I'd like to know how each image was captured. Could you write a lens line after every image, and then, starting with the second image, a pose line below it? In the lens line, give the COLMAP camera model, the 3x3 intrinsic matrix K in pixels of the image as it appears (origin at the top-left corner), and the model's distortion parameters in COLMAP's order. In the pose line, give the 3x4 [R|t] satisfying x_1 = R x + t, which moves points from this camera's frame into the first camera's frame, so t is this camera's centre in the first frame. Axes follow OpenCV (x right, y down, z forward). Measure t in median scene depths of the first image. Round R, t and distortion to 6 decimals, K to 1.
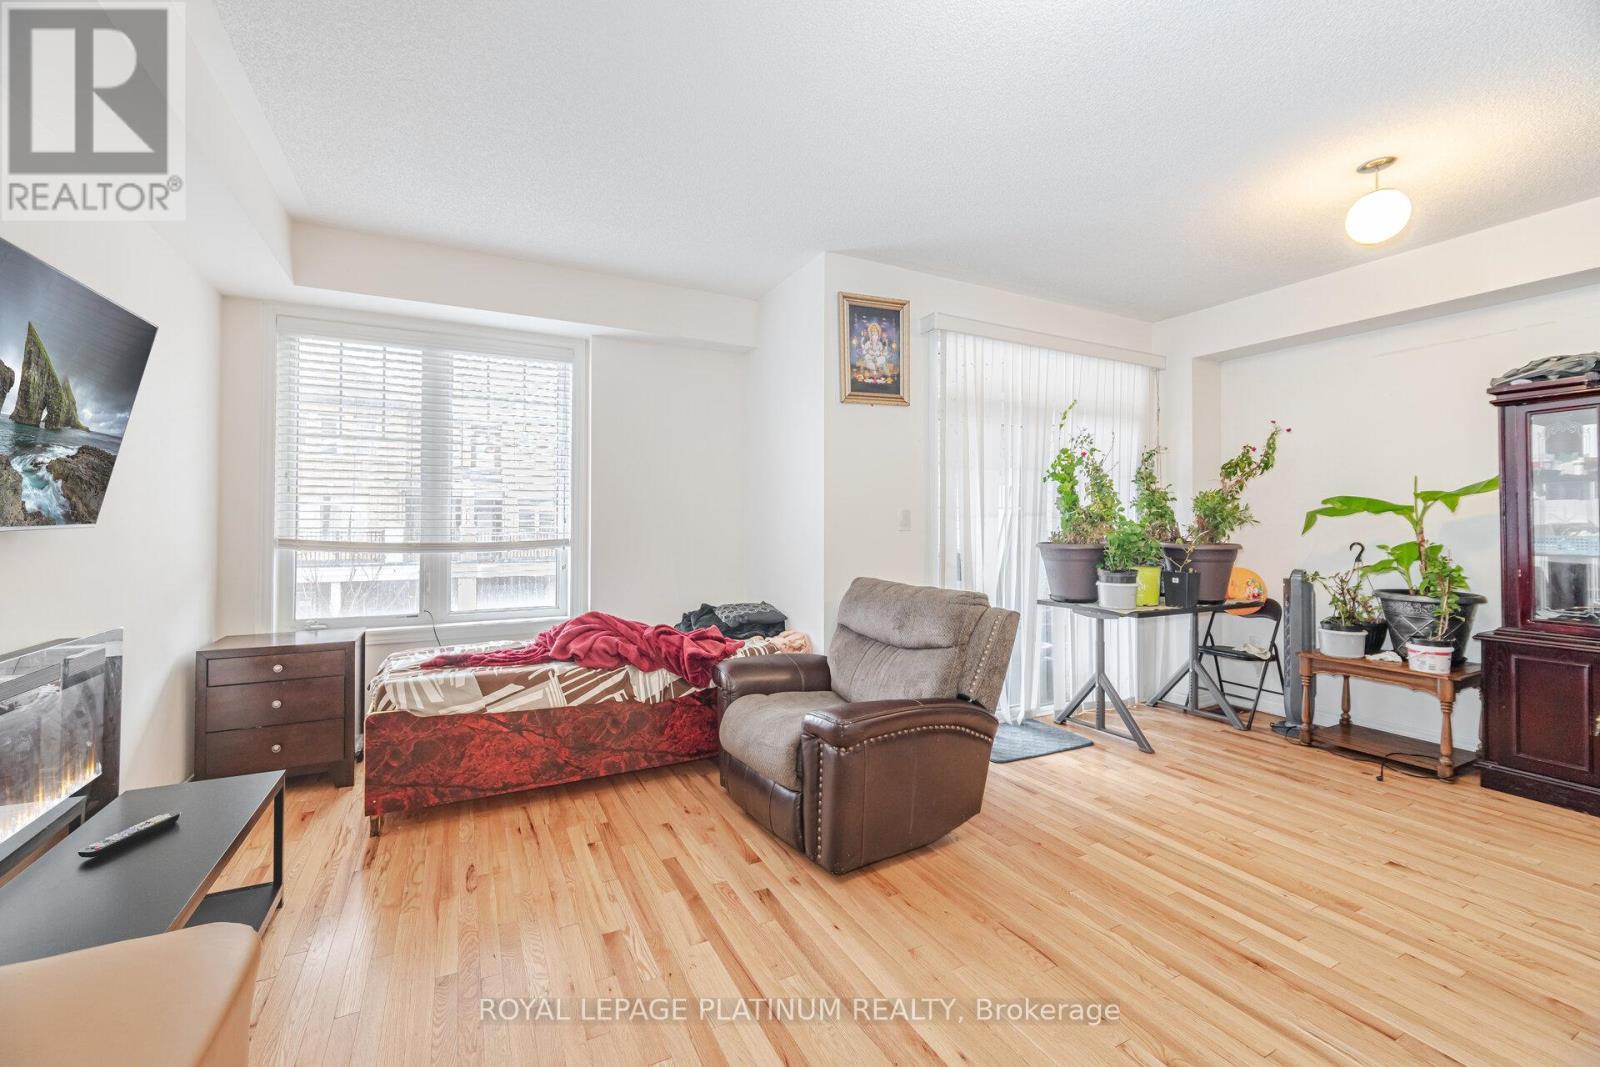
lens RADIAL K [[665.1, 0, 792.8], [0, 665.1, 507.7], [0, 0, 1]] dist [0.000596, -0.000115]
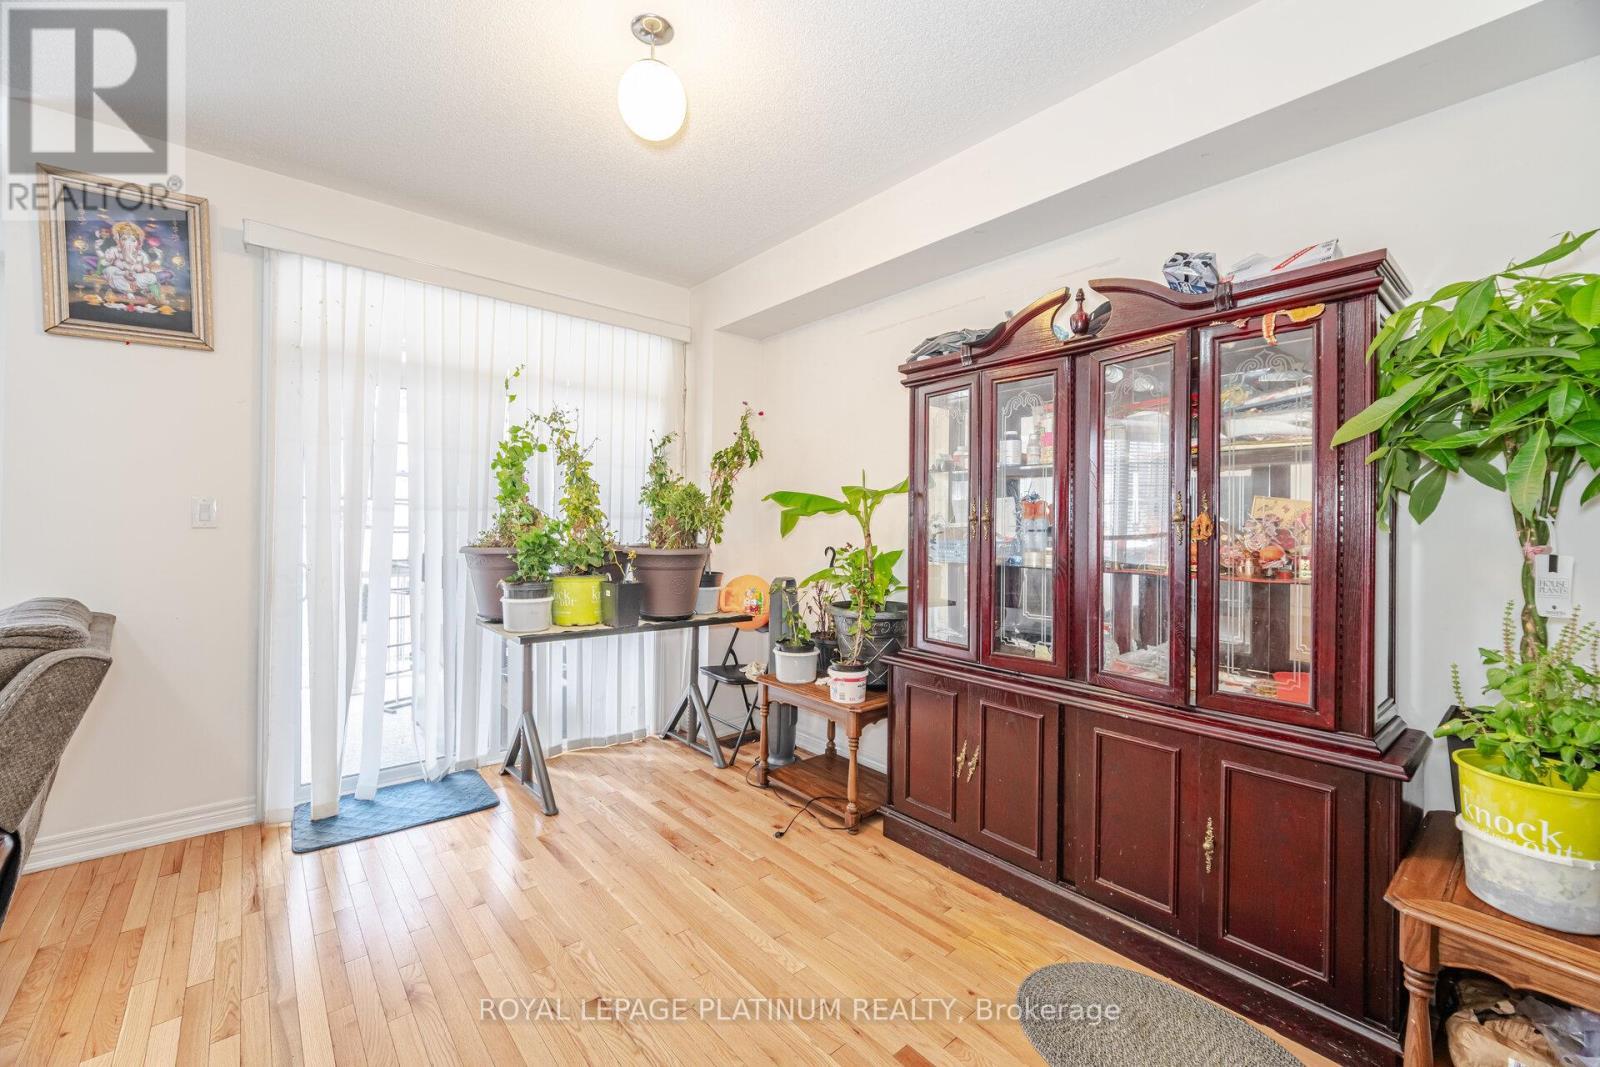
lens RADIAL K [[655.9, 0, 782.5], [0, 655.9, 518.9], [0, 0, 1]] dist [0.002217, 0.000162]
pose [[0.974936, 0.012805, 0.222118, 0.634697], [-0.015620, 0.999818, 0.010925, 0.007877], [-0.221937, -0.014121, 0.974959, 0.193863]]
